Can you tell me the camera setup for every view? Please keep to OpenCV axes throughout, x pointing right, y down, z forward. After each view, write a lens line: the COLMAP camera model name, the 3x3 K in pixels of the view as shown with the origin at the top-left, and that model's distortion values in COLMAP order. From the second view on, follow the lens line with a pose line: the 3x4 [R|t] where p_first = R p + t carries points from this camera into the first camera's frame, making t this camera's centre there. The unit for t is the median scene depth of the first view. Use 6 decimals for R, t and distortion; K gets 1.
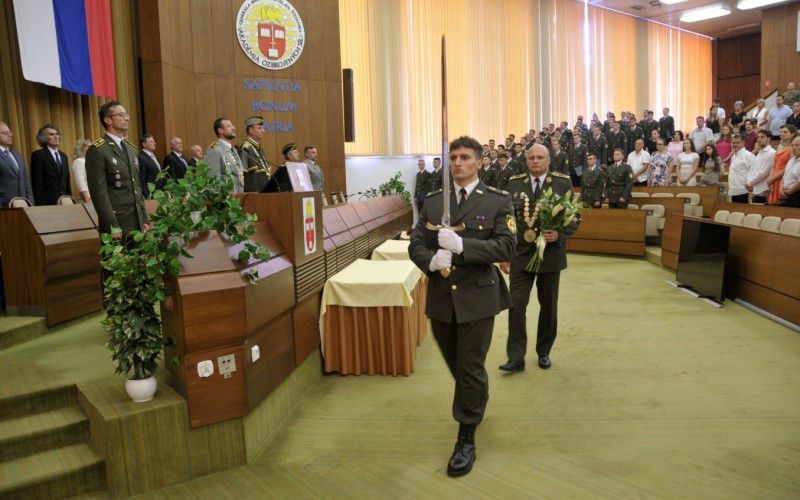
lens RADIAL K [[623.1, 0, 399.2], [0, 623.1, 257.1], [0, 0, 1]] dist [-0.161719, 0.119150]
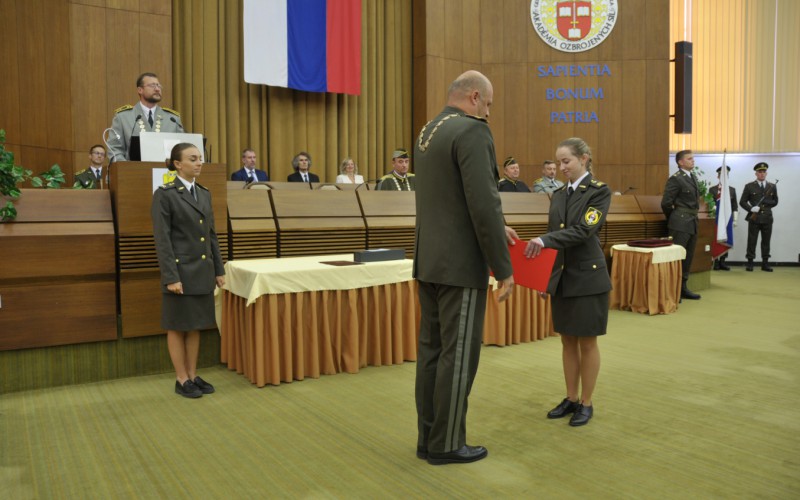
lens RADIAL K [[623.1, 0, 399.2], [0, 623.1, 257.1], [0, 0, 1]] dist [-0.161719, 0.119150]
pose [[0.668135, 0.093039, -0.738200, 0.659631], [-0.107840, 0.993784, 0.027647, -0.019992], [0.736183, 0.061136, 0.674015, 0.528229]]
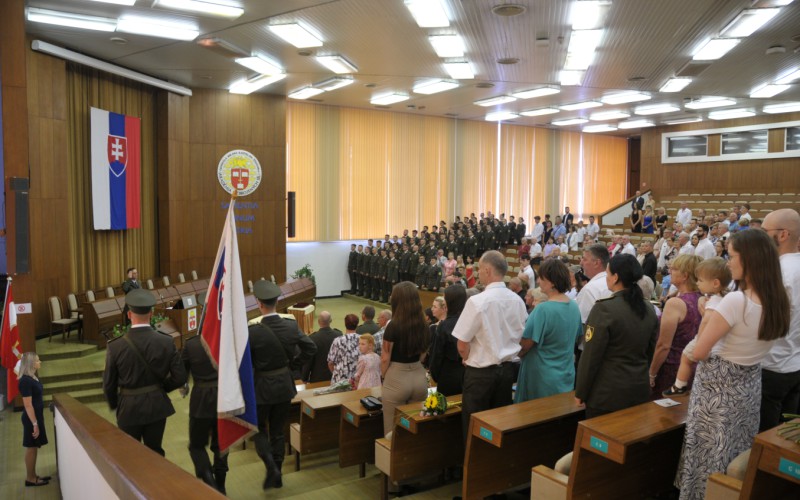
lens RADIAL K [[623.1, 0, 399.2], [0, 623.1, 257.1], [0, 0, 1]] dist [-0.161719, 0.119150]
pose [[0.995045, 0.050767, -0.085488, 0.818604], [-0.054112, 0.997839, -0.037276, -0.228839], [0.083410, 0.041717, 0.995642, -1.349117]]
